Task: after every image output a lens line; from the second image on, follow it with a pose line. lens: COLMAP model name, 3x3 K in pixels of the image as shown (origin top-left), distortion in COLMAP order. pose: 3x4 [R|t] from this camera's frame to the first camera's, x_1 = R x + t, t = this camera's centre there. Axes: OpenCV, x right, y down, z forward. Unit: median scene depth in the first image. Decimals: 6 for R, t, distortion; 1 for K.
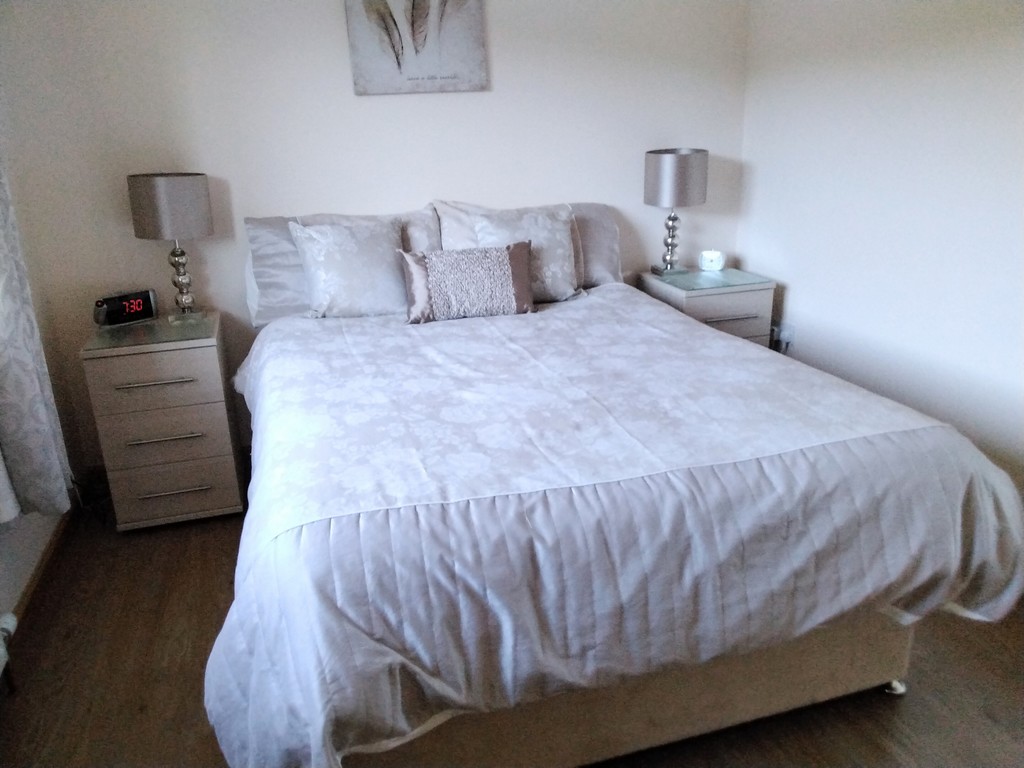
lens RADIAL K [[787.7, 0, 512.9], [0, 787.7, 386.6], [0, 0, 1]] dist [0.016411, -0.005480]
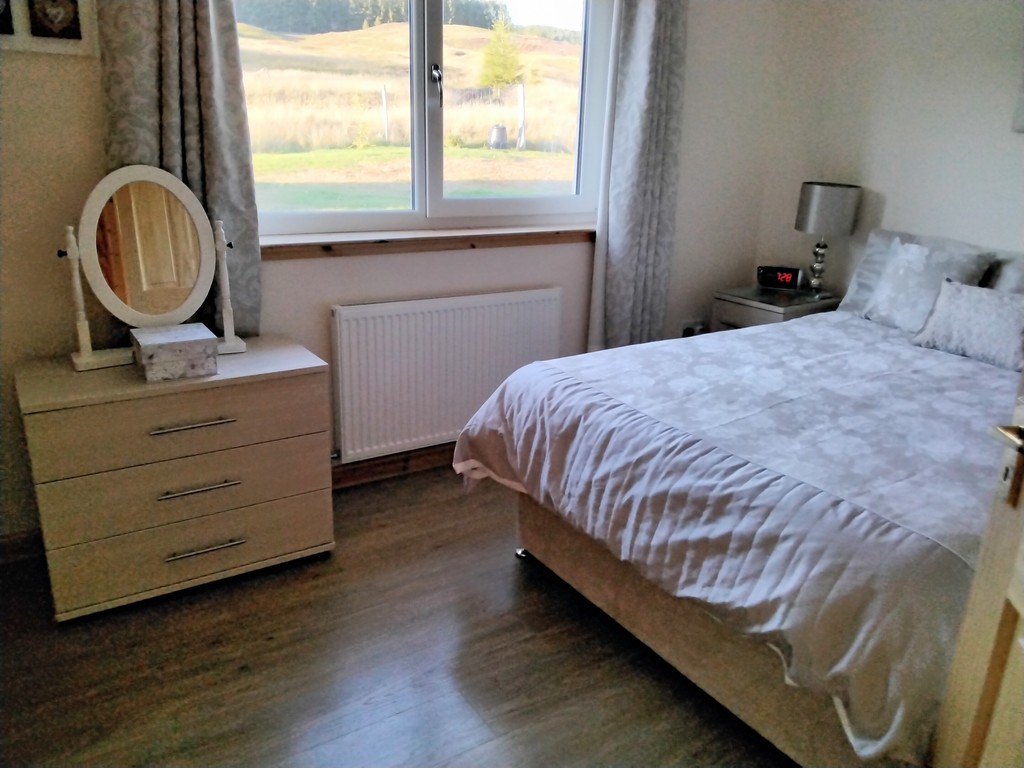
lens RADIAL K [[787.7, 0, 513.0], [0, 787.7, 381.3], [0, 0, 1]] dist [0.016411, -0.005480]
pose [[0.275309, 0.327997, -0.903672, 1.038980], [-0.344280, 0.911291, 0.225876, -0.132810], [0.897595, 0.248930, 0.363810, 0.218904]]
